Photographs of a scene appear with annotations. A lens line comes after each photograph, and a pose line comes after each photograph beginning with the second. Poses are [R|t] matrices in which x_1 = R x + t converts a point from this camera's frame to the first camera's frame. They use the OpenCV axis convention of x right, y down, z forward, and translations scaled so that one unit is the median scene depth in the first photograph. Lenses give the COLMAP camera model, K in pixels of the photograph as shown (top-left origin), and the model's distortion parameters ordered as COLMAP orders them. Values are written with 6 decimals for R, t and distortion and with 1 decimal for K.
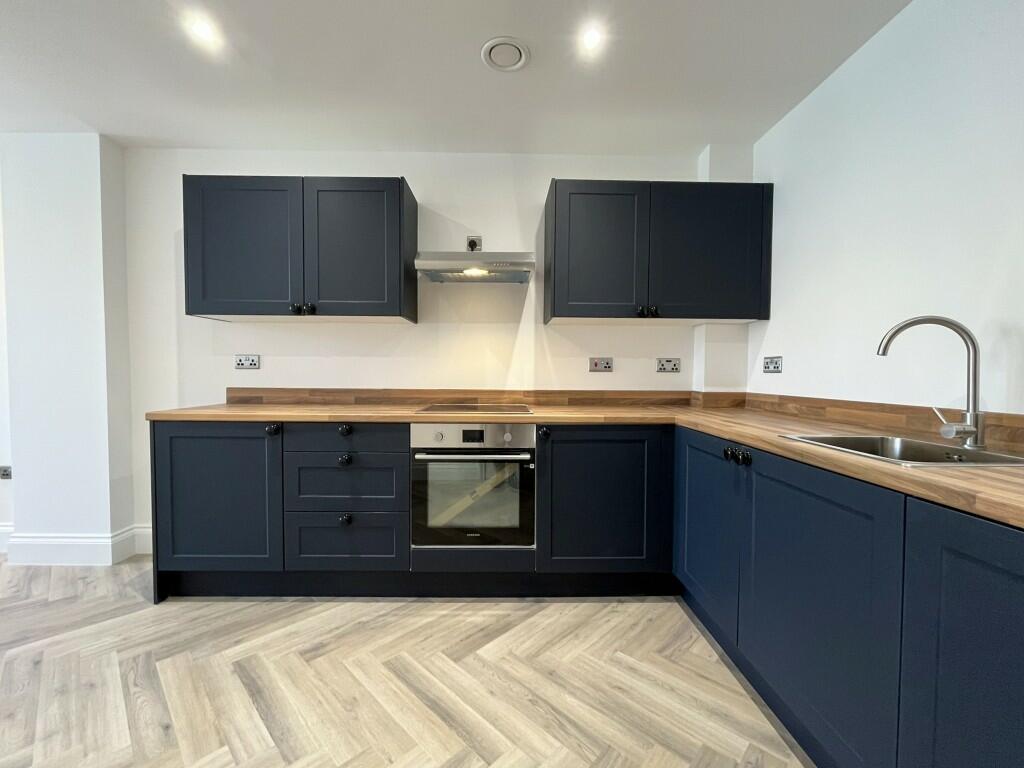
lens RADIAL K [[428.1, 0, 512.0], [0, 428.1, 384.0], [0, 0, 1]] dist [0.000366, -0.000150]
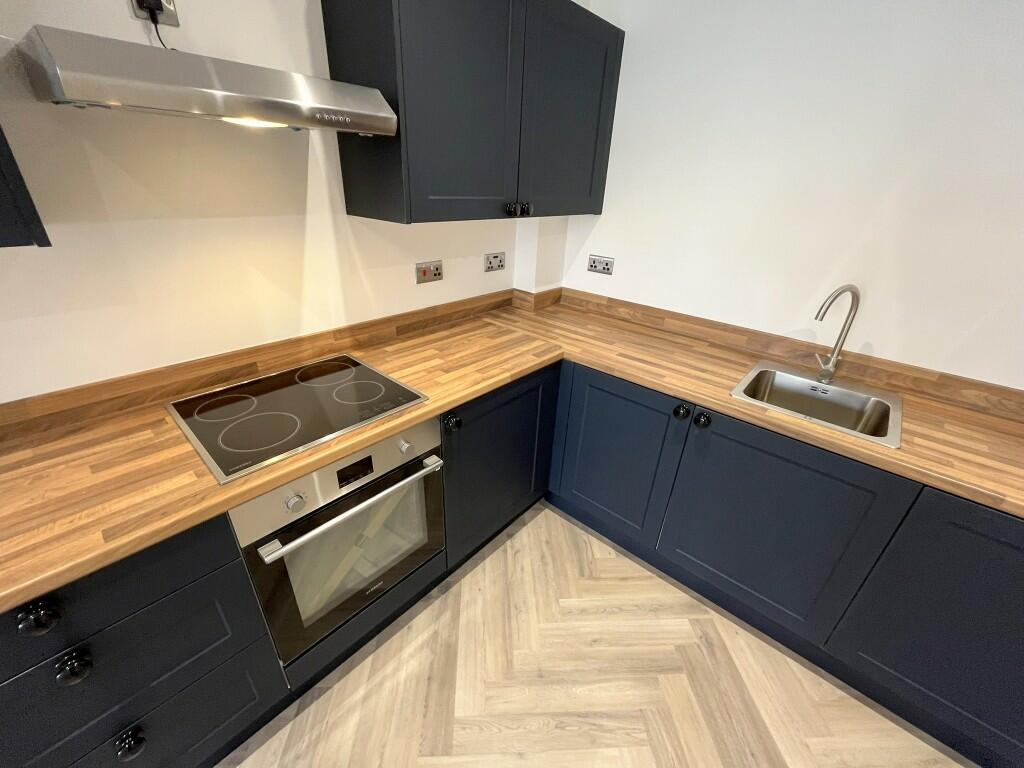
lens RADIAL K [[413.3, 0, 512.0], [0, 413.3, 384.0], [0, 0, 1]] dist [-0.002047, -0.000060]
pose [[0.679758, -0.306516, 0.666316, -0.282215], [-0.016026, 0.902061, 0.431312, -0.228657], [-0.733262, -0.303866, 0.608270, 0.540370]]
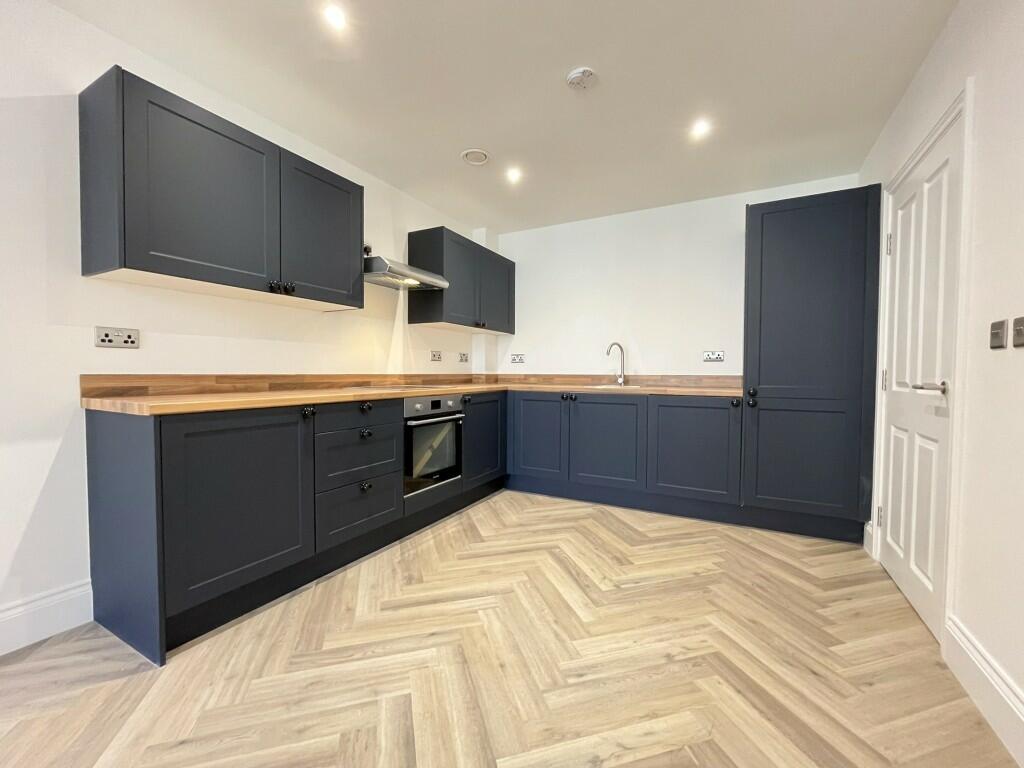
lens RADIAL K [[413.3, 0, 512.0], [0, 413.3, 384.0], [0, 0, 1]] dist [-0.002047, -0.000060]
pose [[0.493551, -0.029929, 0.869202, -1.122775], [0.023552, 0.999501, 0.021042, 0.032262], [-0.869398, 0.010087, 0.494009, 0.127097]]
